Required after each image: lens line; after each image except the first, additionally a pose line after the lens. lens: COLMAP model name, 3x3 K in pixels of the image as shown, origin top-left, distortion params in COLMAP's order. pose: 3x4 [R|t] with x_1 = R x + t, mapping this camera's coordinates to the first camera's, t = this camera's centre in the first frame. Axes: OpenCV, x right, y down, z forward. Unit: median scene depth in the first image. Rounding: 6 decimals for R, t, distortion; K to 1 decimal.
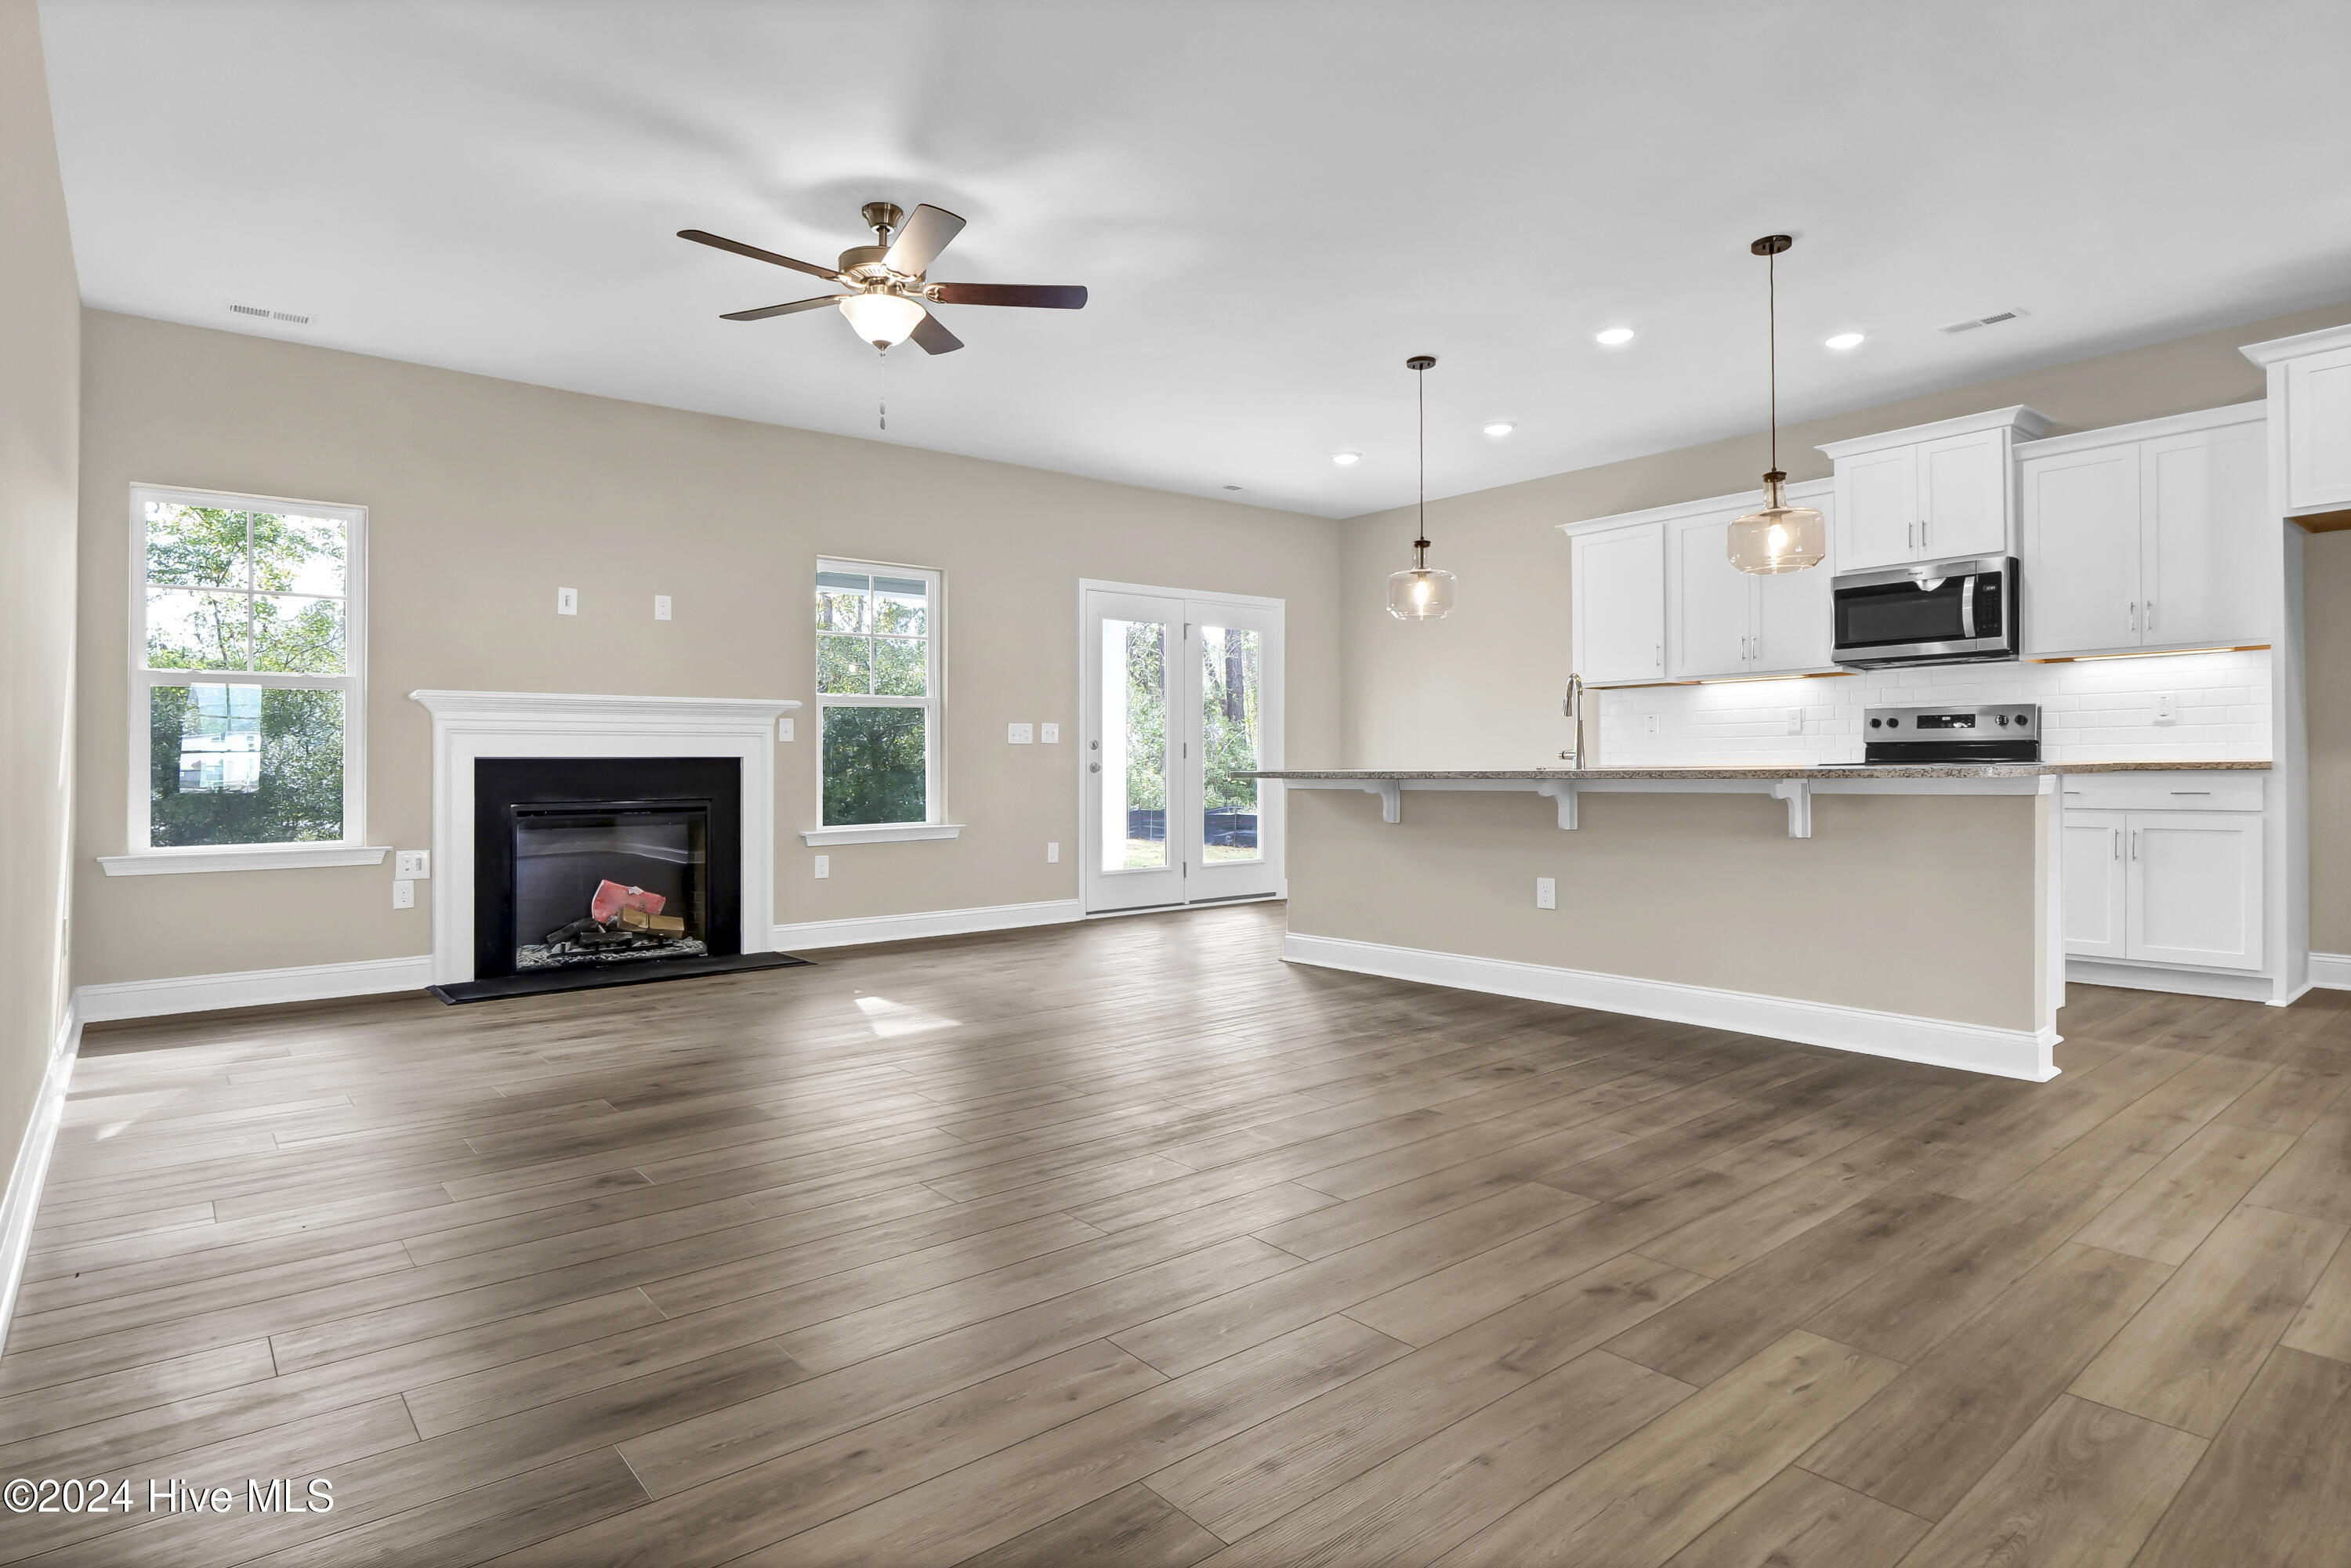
lens RADIAL K [[1241.4, 0, 1175.5], [0, 1241.4, 784.0], [0, 0, 1]] dist [-0.006260, -0.001639]
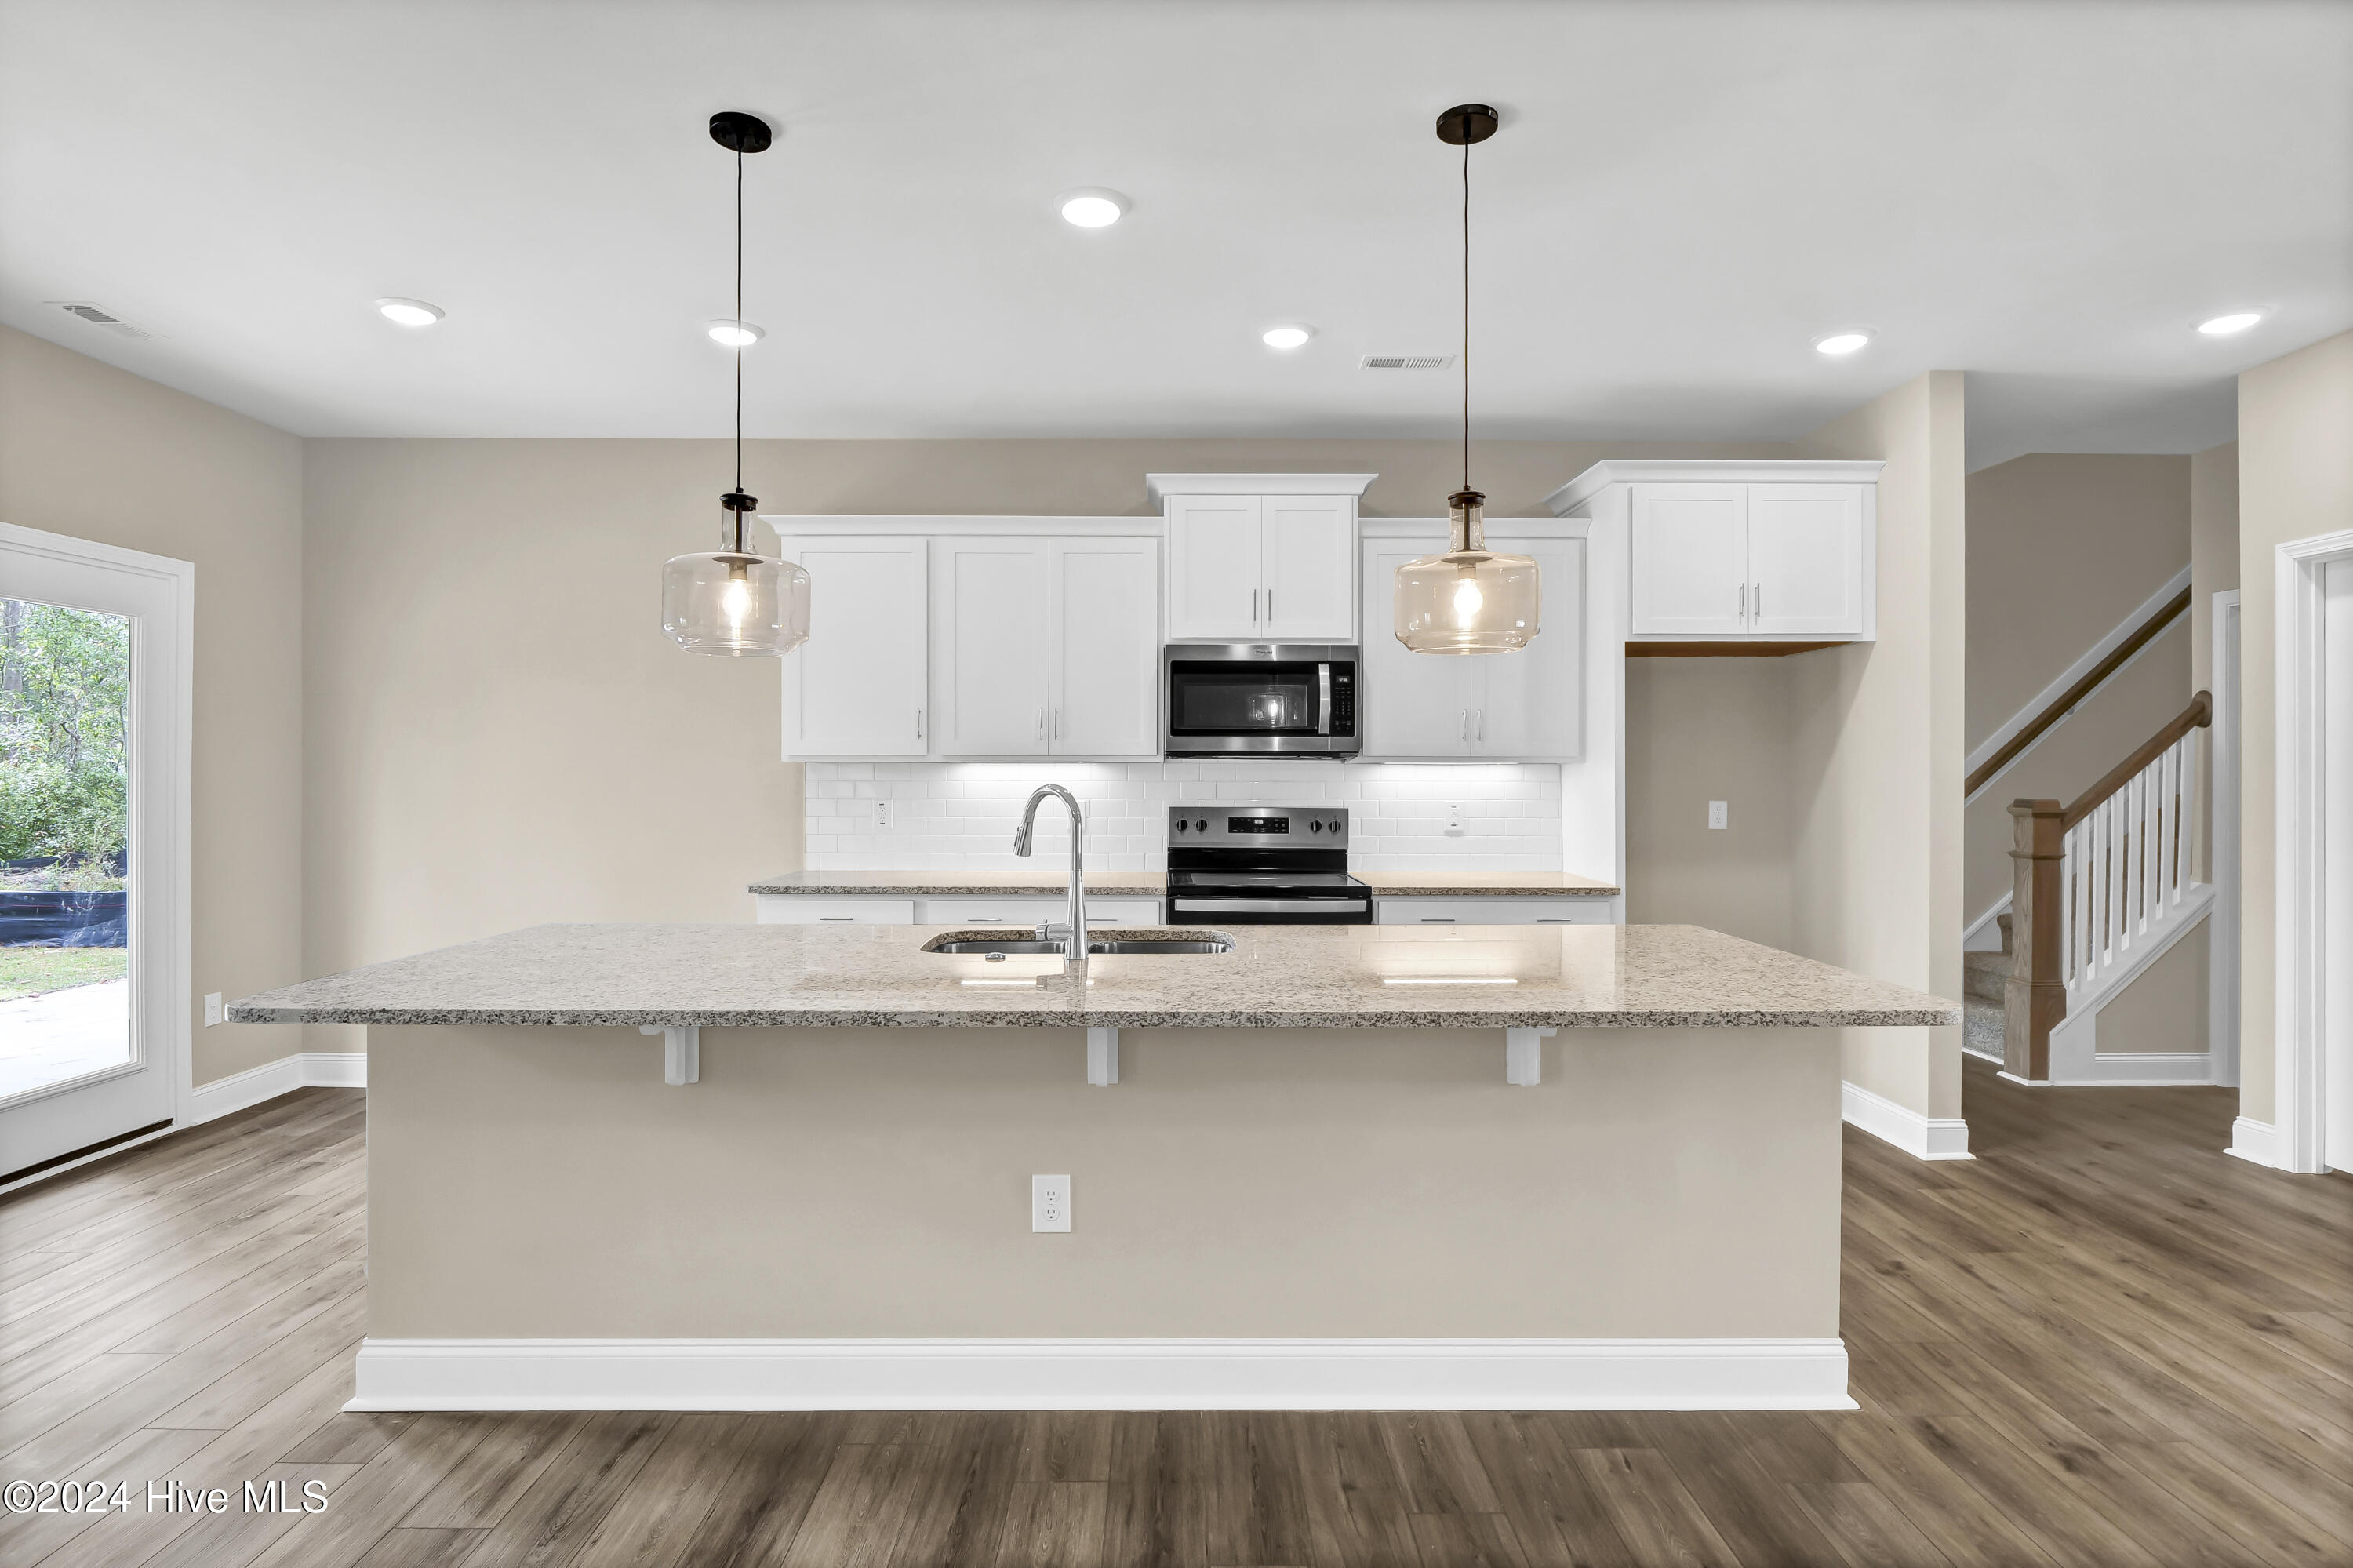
lens RADIAL K [[1188.5, 0, 1176.5], [0, 1188.5, 784.0], [0, 0, 1]] dist [-0.002859, -0.000777]
pose [[0.634721, 0.007376, 0.772706, -0.051607], [0.002223, 0.999933, -0.011371, -0.072327], [-0.772738, 0.008935, 0.634662, 0.537930]]
